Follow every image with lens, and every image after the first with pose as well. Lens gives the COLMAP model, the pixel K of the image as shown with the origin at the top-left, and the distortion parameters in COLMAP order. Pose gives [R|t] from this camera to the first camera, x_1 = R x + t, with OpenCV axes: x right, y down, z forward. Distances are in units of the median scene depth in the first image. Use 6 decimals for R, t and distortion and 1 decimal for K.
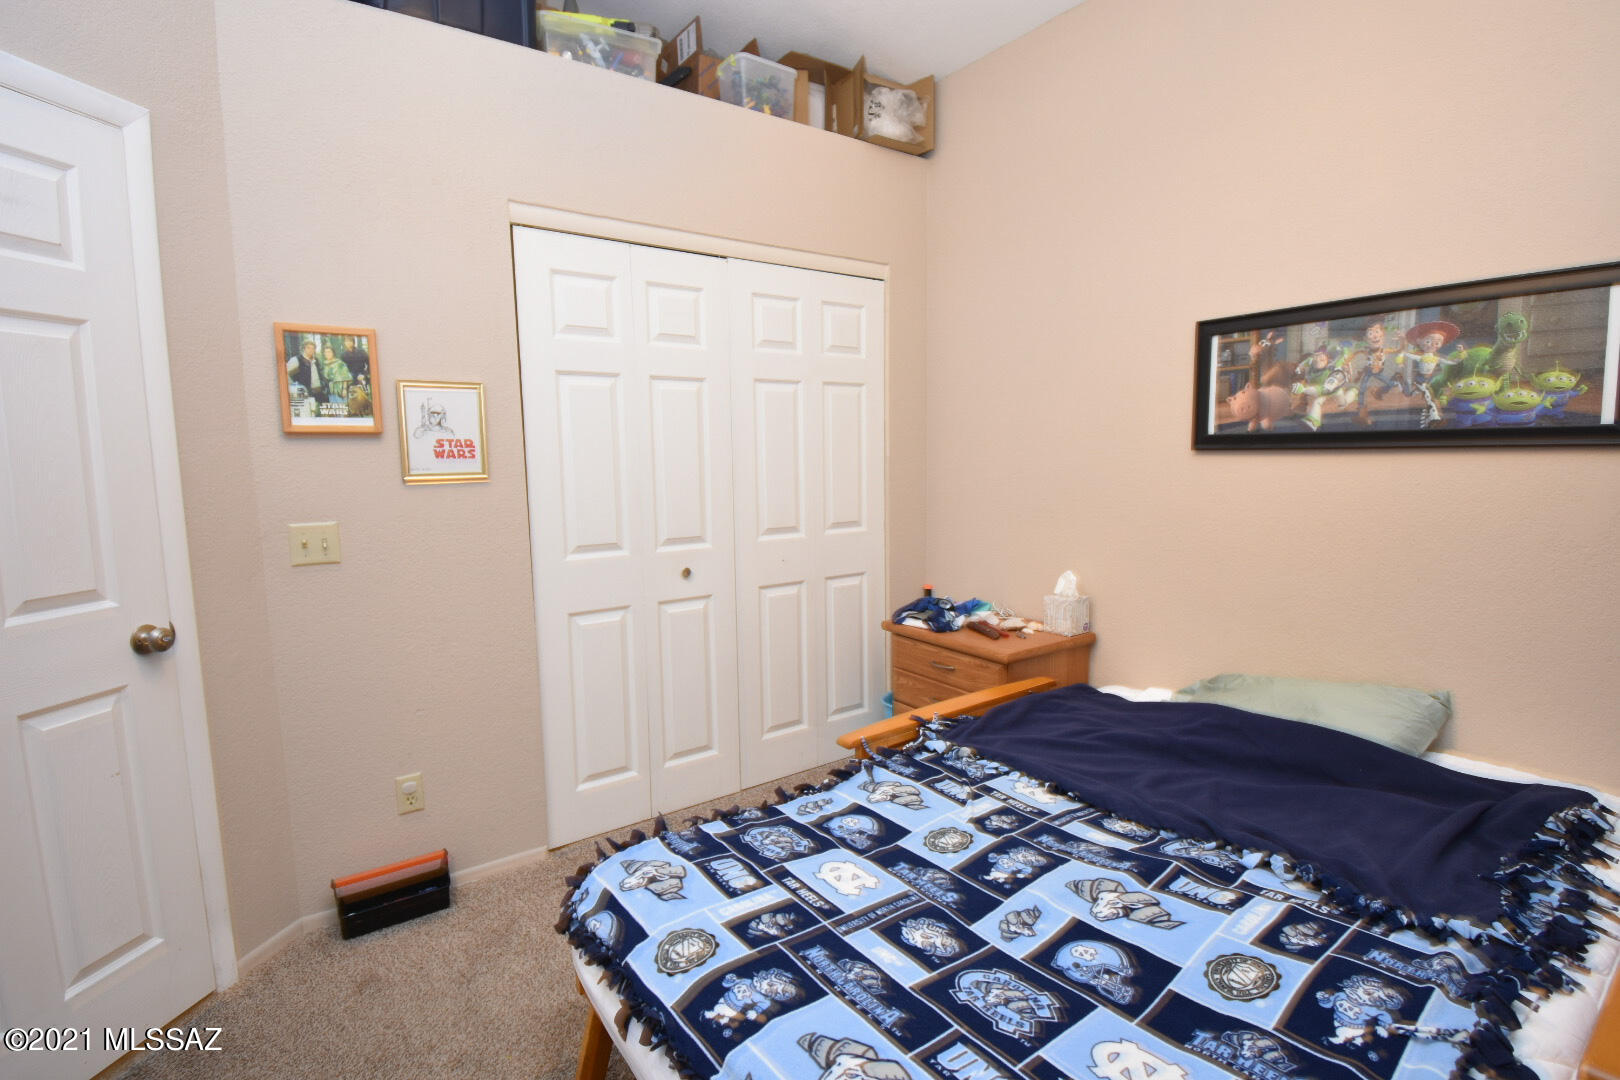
lens RADIAL K [[773.3, 0, 816.2], [0, 773.3, 542.5], [0, 0, 1]] dist [0.020367, -0.028113]
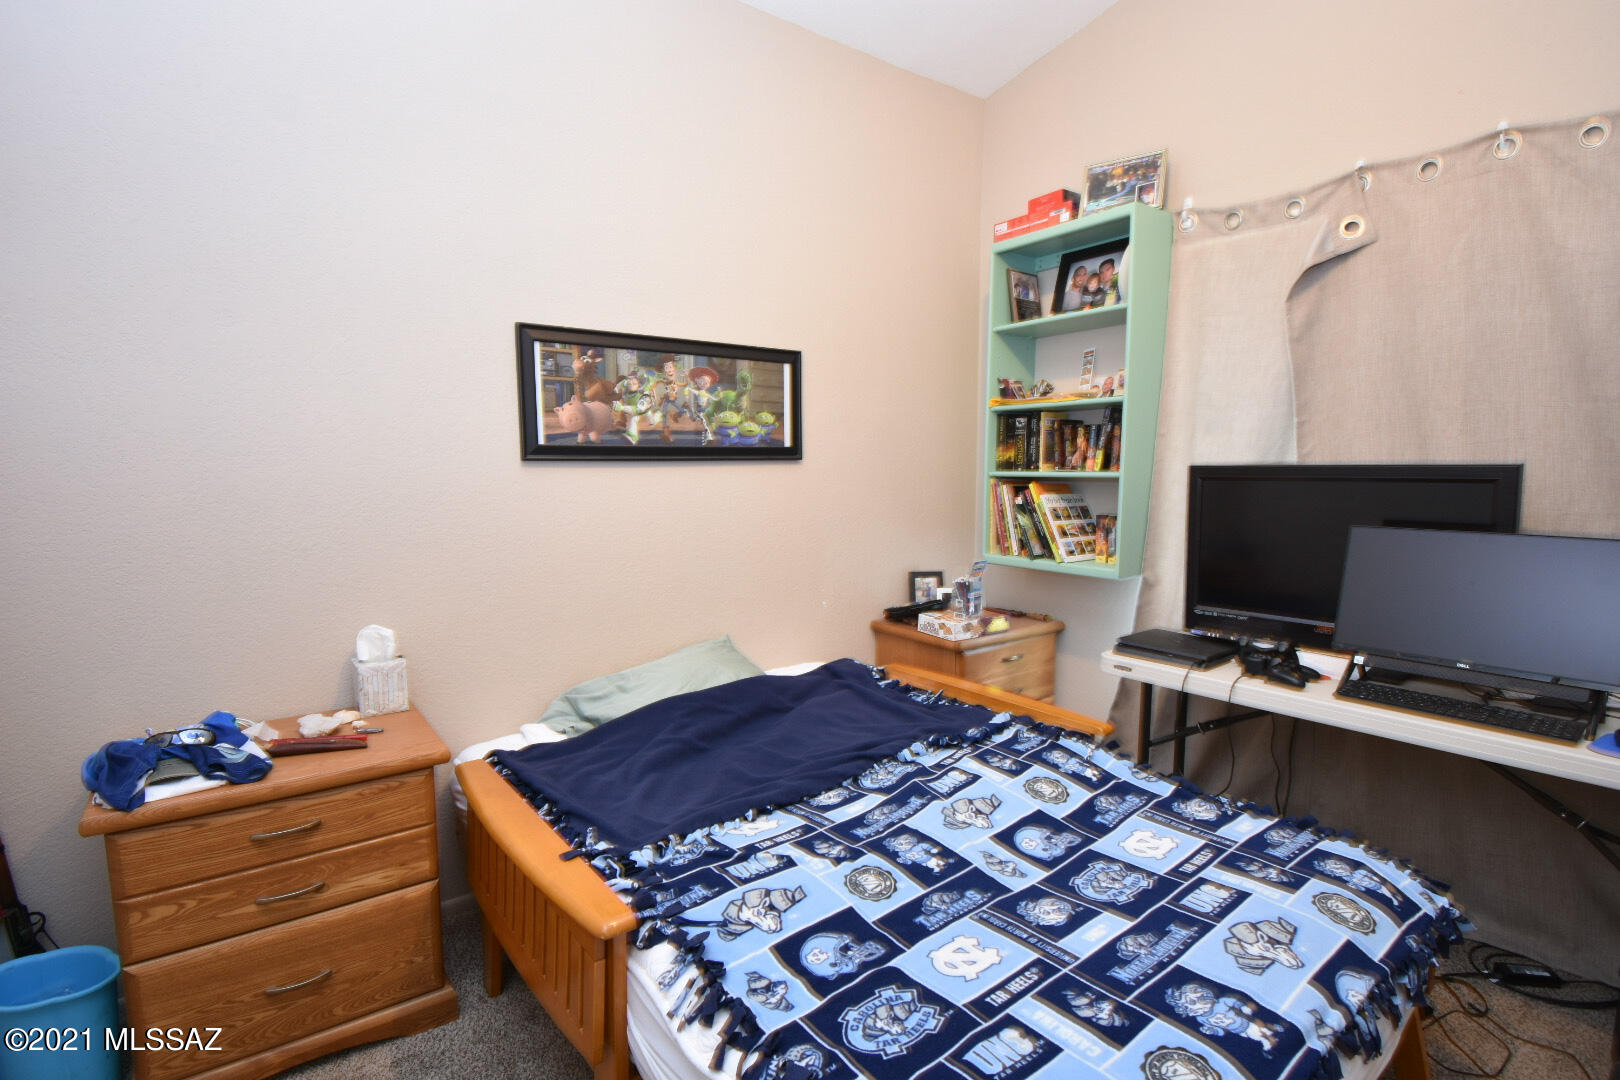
lens RADIAL K [[773.3, 0, 816.2], [0, 773.3, 542.5], [0, 0, 1]] dist [0.020367, -0.028113]
pose [[-0.030686, -0.089479, 0.995516, -0.579152], [0.117949, 0.988702, 0.092502, -0.084373], [-0.992545, 0.120258, -0.019785, 0.863060]]
